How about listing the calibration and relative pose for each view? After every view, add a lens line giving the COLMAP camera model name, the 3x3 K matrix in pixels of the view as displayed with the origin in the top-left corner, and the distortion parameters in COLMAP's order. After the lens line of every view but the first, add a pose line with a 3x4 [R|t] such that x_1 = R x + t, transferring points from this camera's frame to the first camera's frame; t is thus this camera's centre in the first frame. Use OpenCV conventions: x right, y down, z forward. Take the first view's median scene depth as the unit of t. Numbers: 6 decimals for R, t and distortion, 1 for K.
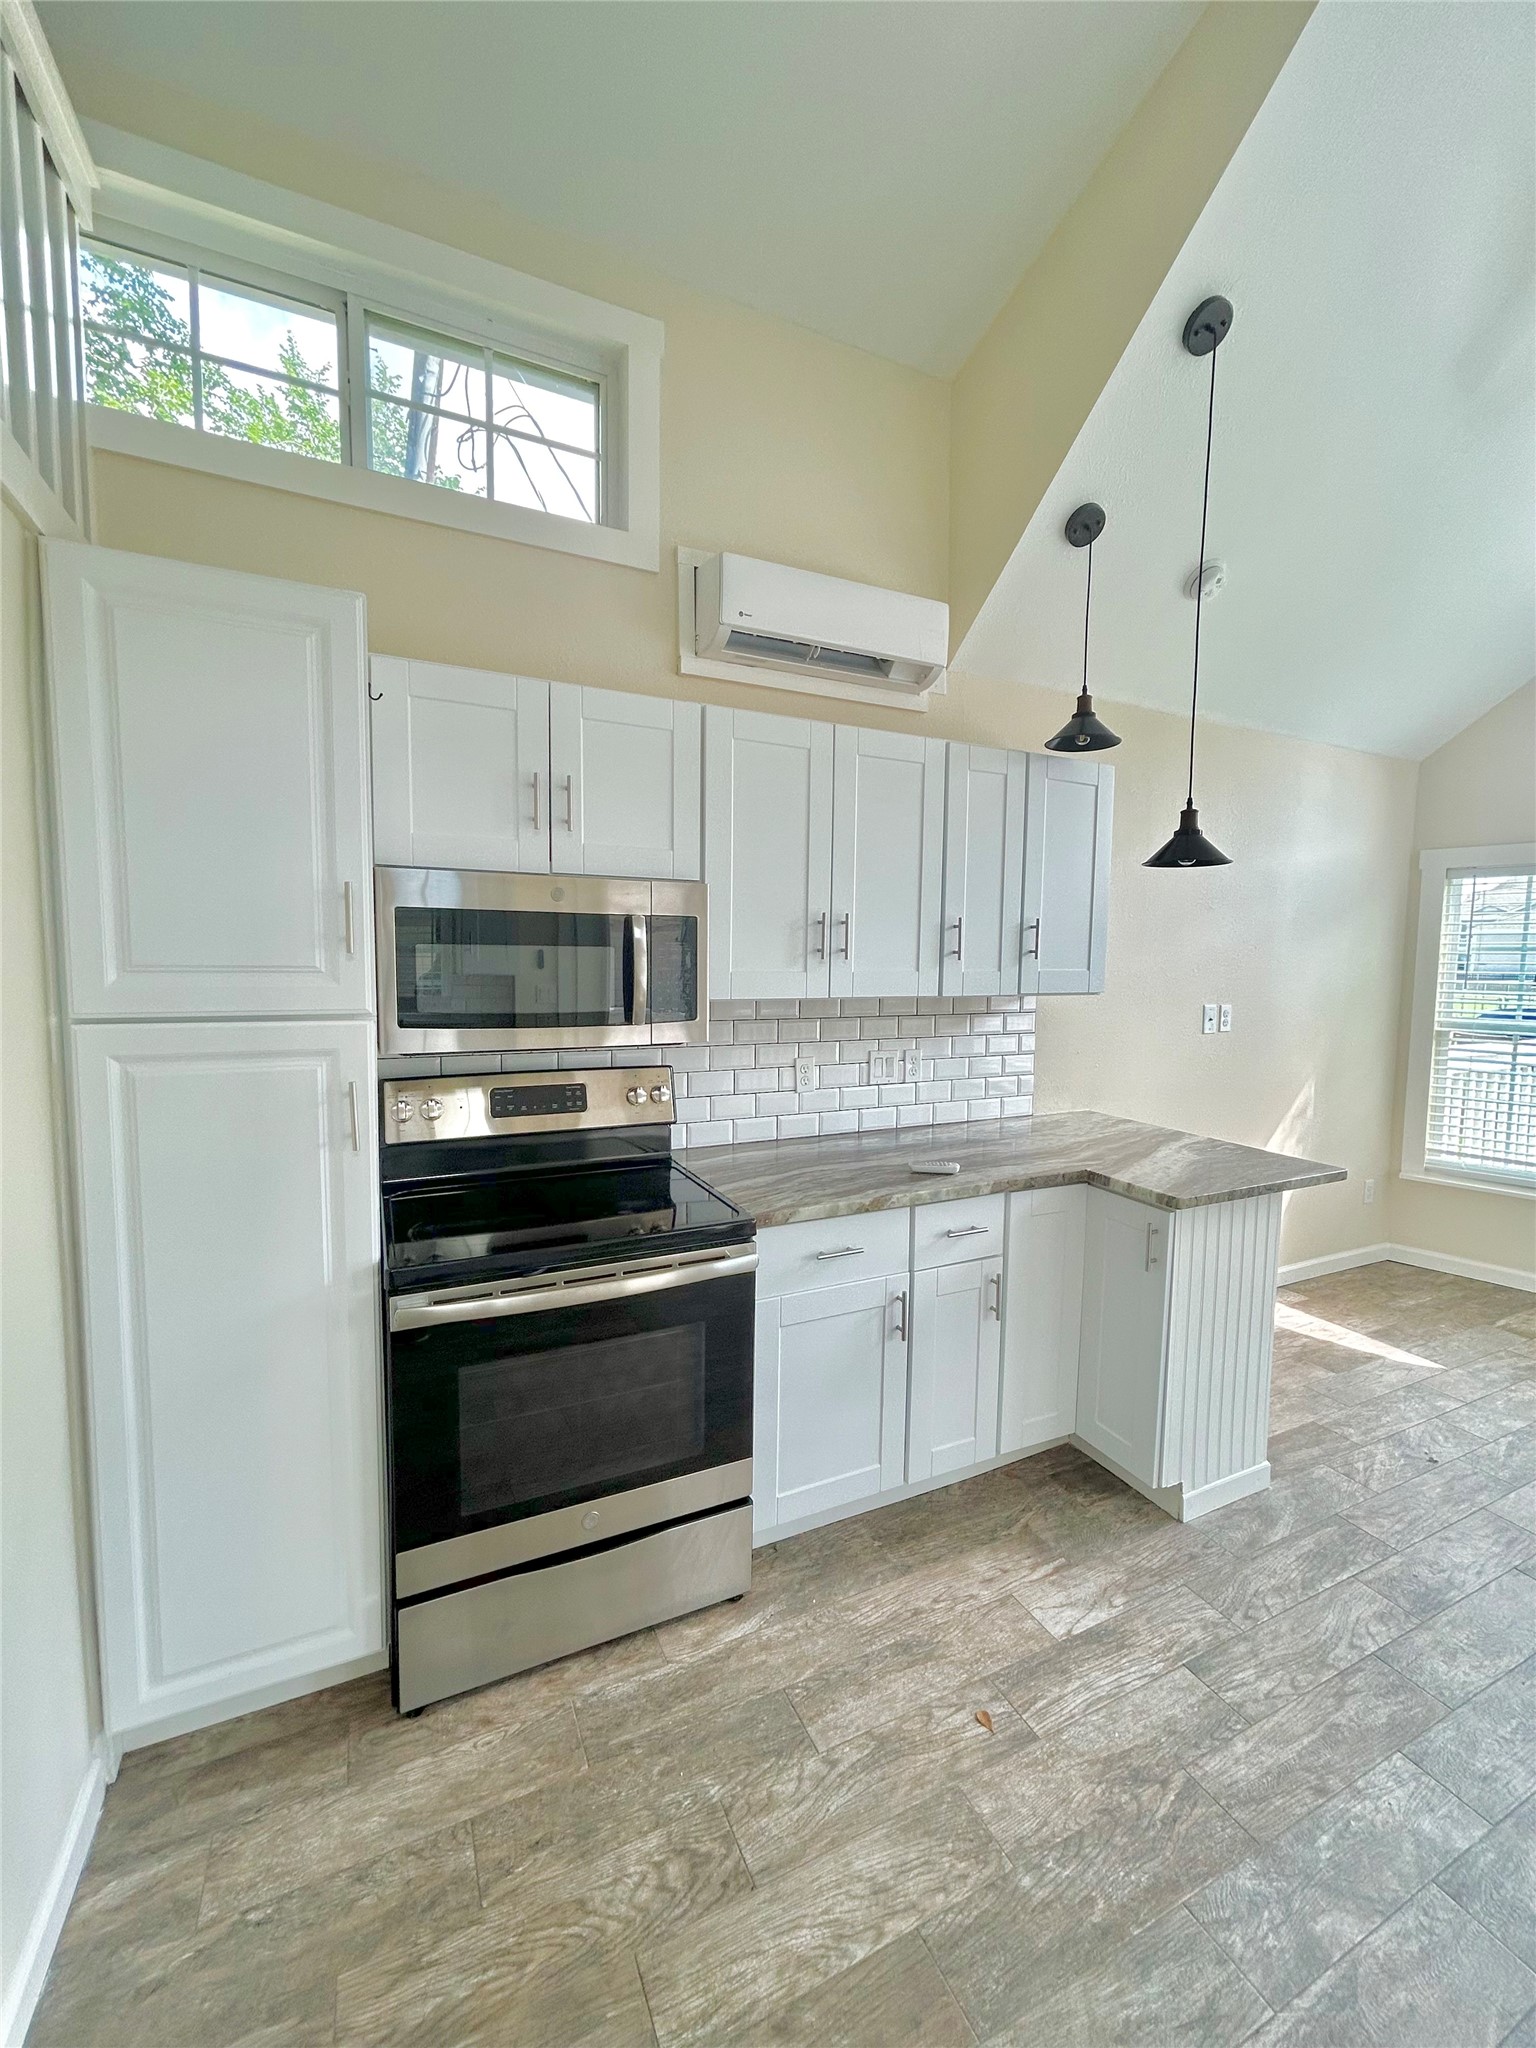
lens RADIAL K [[823.9, 0, 773.8], [0, 823.9, 1031.8], [0, 0, 1]] dist [0.003135, -0.000766]
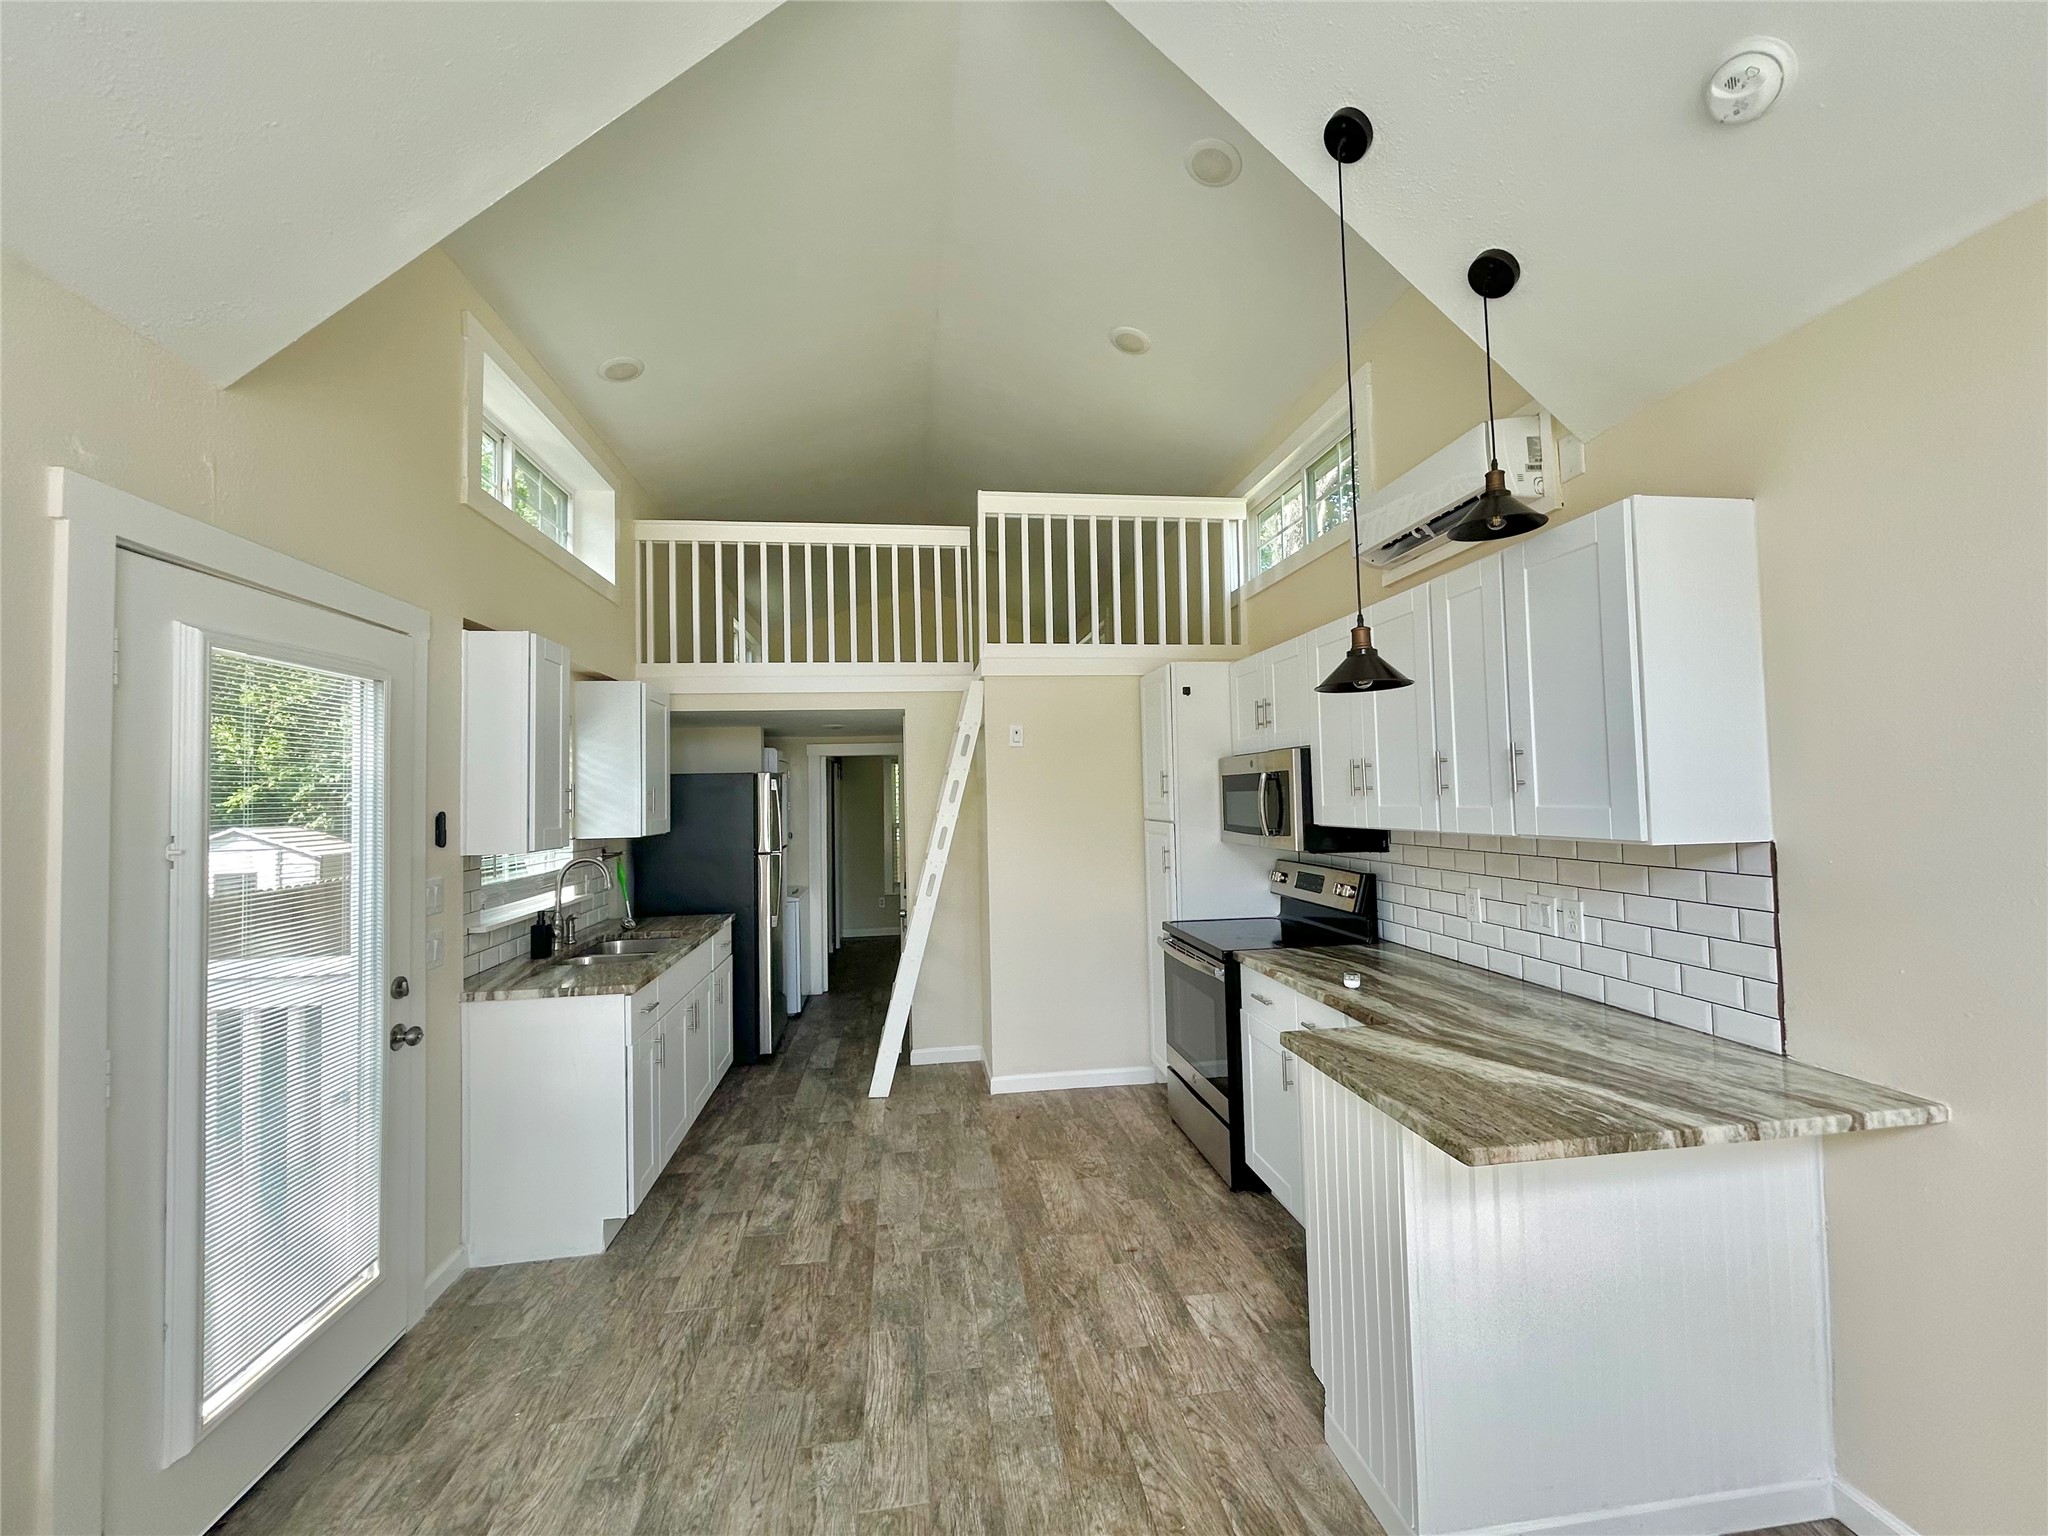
lens RADIAL K [[823.9, 0, 1026.7], [0, 823.9, 772.3], [0, 0, 1]] dist [0.003135, -0.000766]
pose [[-0.297620, -0.029792, -0.954219, 1.984015], [-0.061061, 0.998061, -0.012116, -0.110363], [0.952730, 0.054659, -0.298862, 1.262584]]
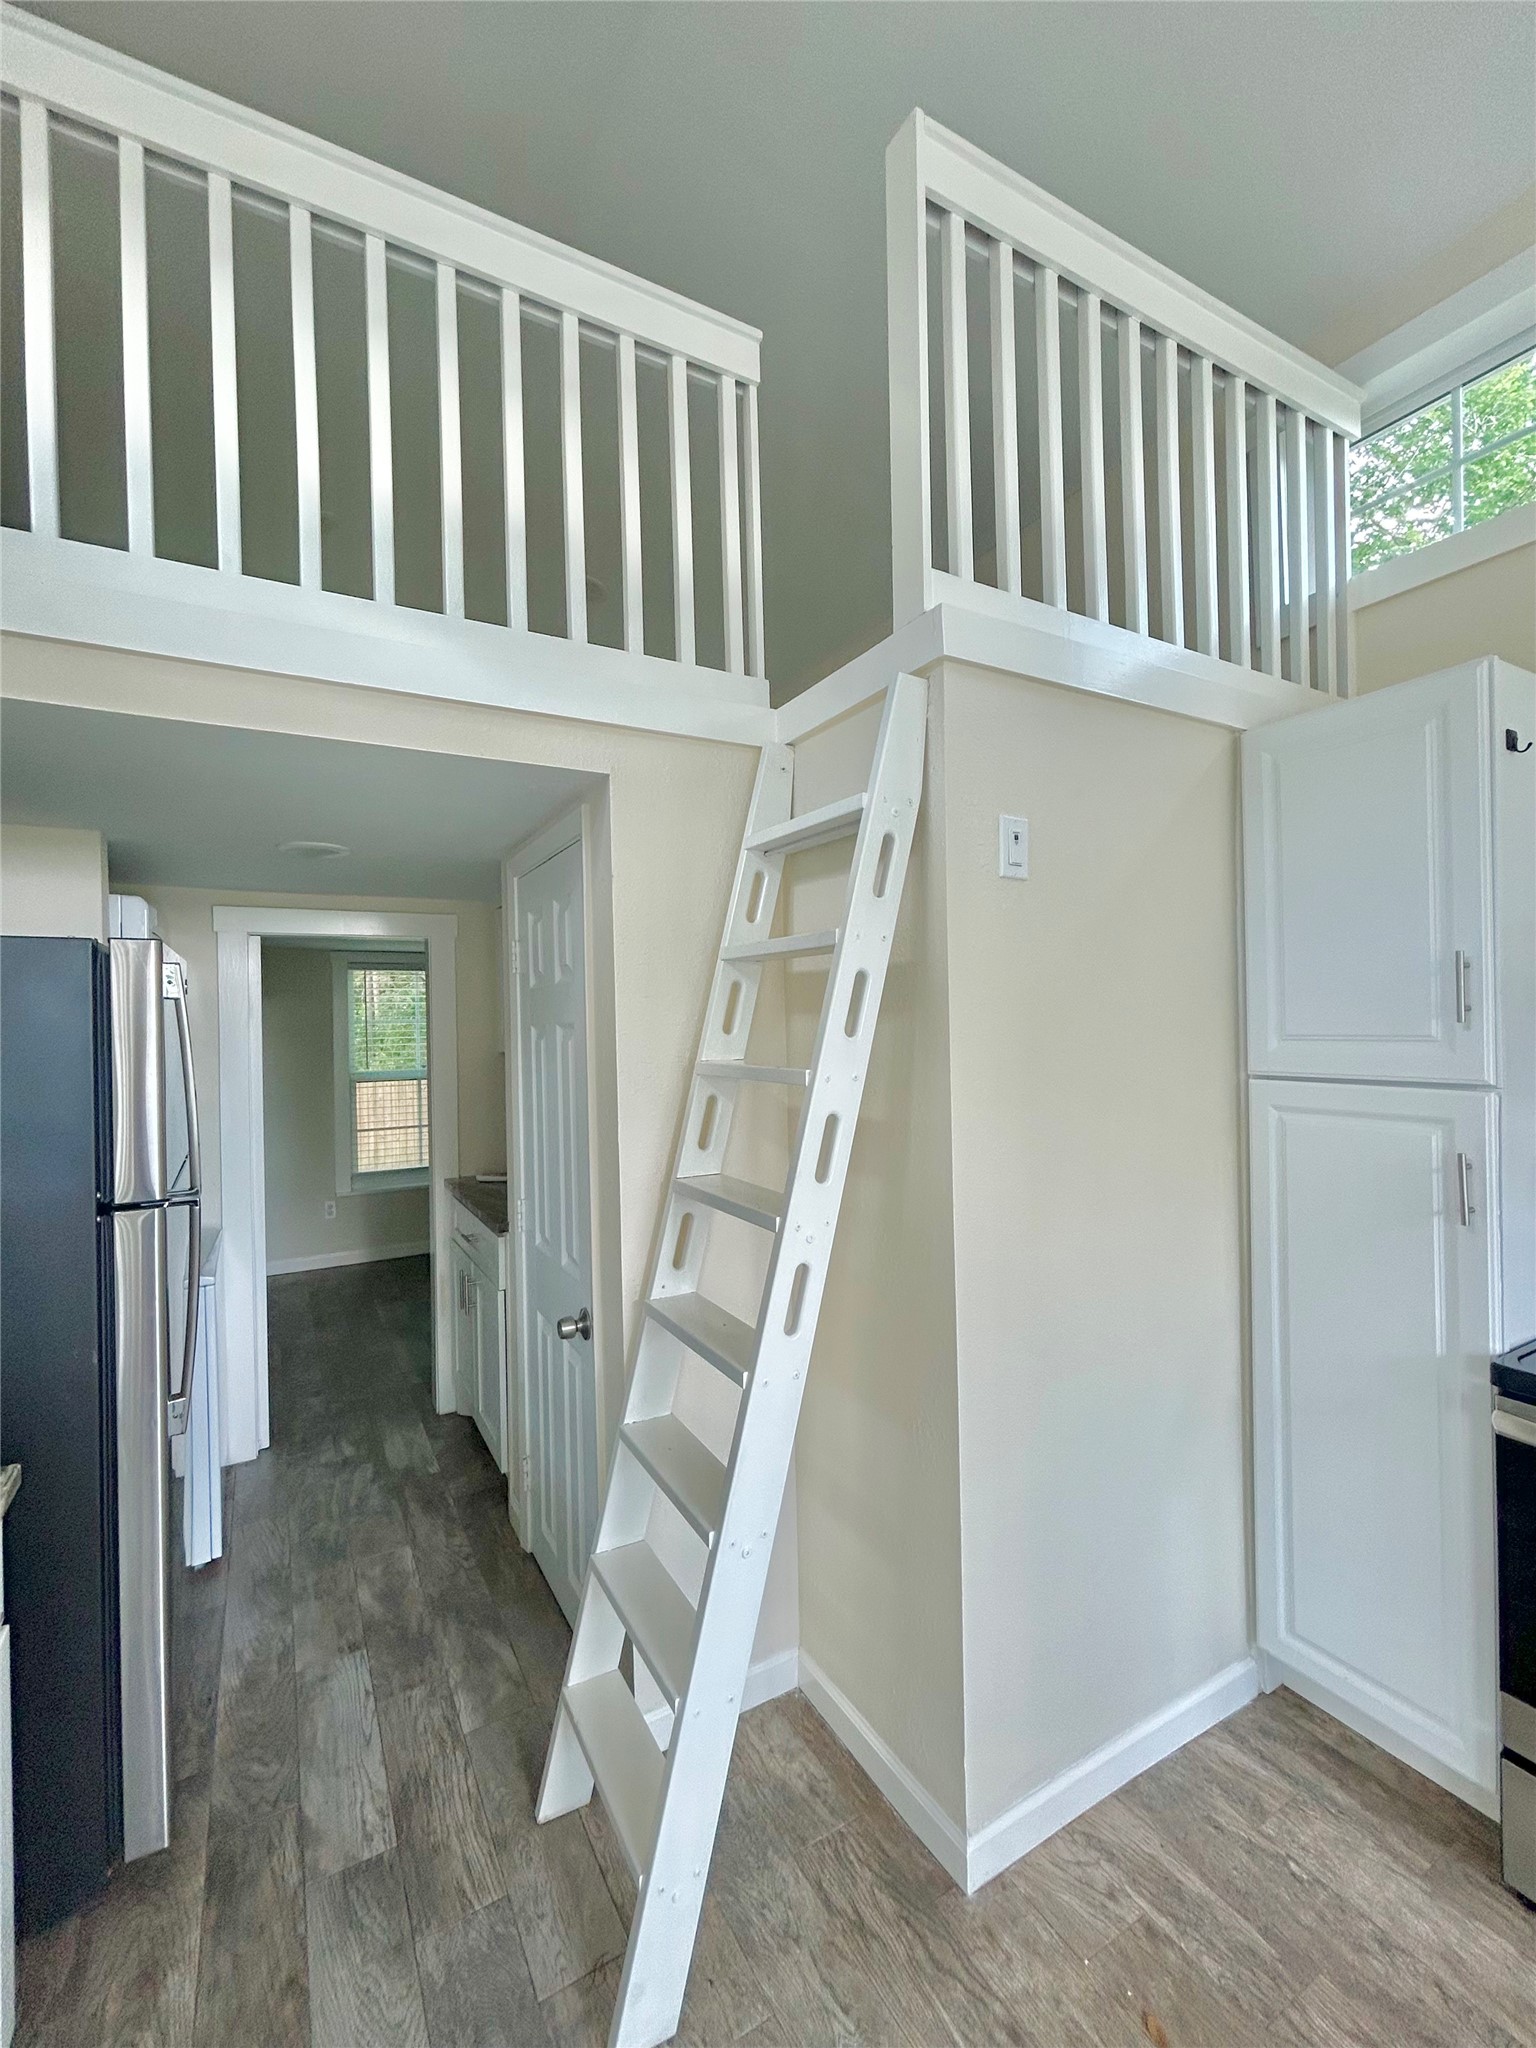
lens RADIAL K [[868.0, 0, 767.8], [0, 868.0, 1017.5], [0, 0, 1]] dist [0.000713, -0.001203]
pose [[0.075938, -0.011463, -0.997047, 0.419217], [-0.063128, 0.997873, -0.016281, -0.029942], [0.995112, 0.064178, 0.075053, 0.087773]]
